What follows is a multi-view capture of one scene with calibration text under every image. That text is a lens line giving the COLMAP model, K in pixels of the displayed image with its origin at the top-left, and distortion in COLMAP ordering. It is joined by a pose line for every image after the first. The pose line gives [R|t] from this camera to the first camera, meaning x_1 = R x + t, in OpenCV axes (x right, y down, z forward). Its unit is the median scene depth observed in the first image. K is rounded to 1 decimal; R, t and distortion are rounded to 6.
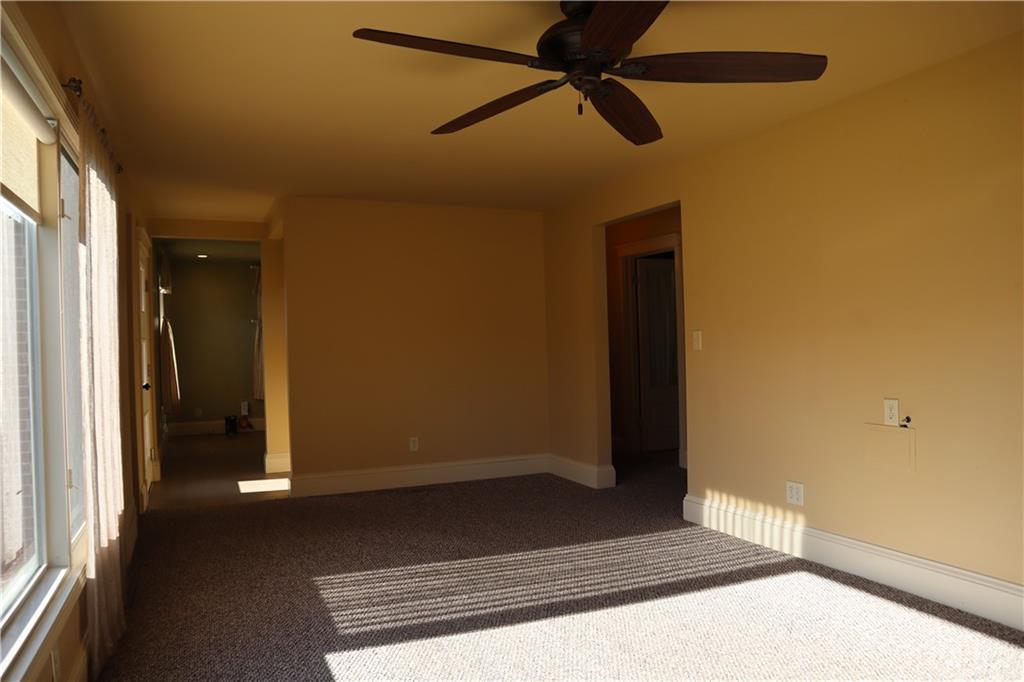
lens RADIAL K [[717.3, 0, 521.3], [0, 717.3, 337.0], [0, 0, 1]] dist [-0.119002, 0.075708]
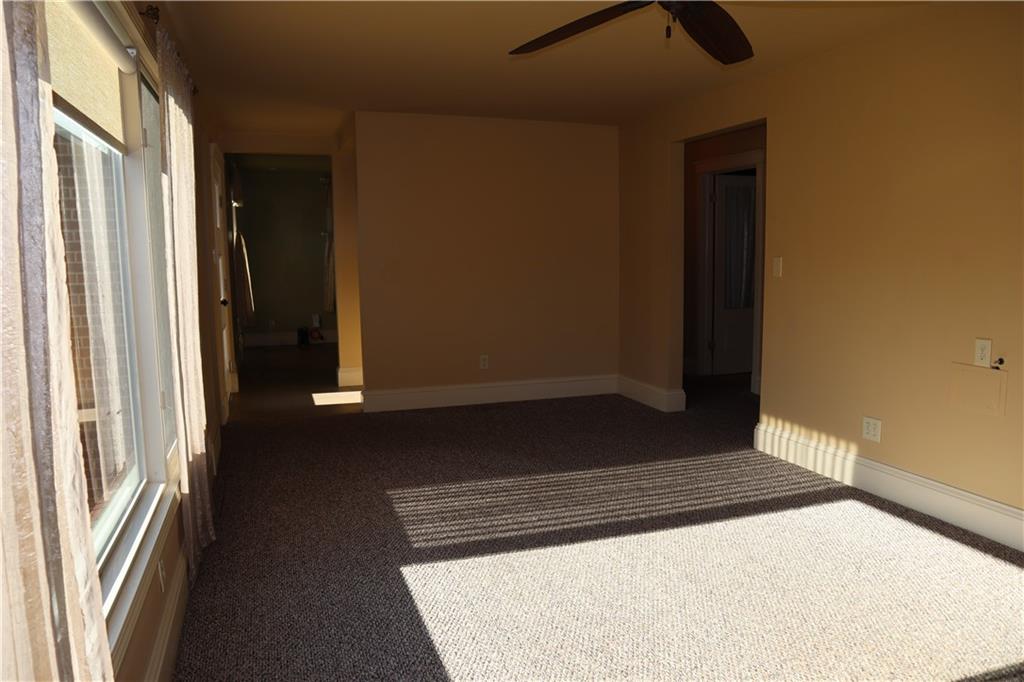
lens RADIAL K [[727.6, 0, 519.5], [0, 727.6, 338.9], [0, 0, 1]] dist [-0.100125, 0.053548]
pose [[0.995465, 0.026188, -0.091458, -0.011566], [-0.014148, 0.991427, 0.129893, -0.025423], [0.094075, -0.128010, 0.987301, -0.005592]]
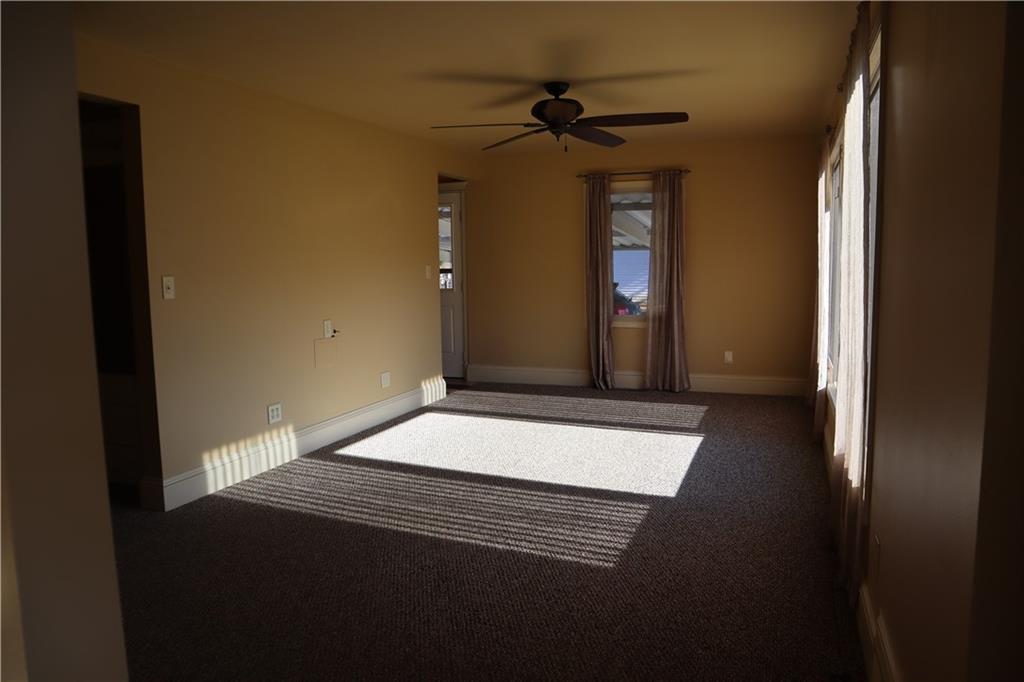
lens RADIAL K [[717.3, 0, 519.7], [0, 717.3, 347.6], [0, 0, 1]] dist [-0.119002, 0.075708]
pose [[-0.703187, -0.044306, 0.709623, -0.833637], [0.032738, 0.994980, 0.094564, 0.015205], [-0.710250, 0.089728, -0.698207, 1.723228]]
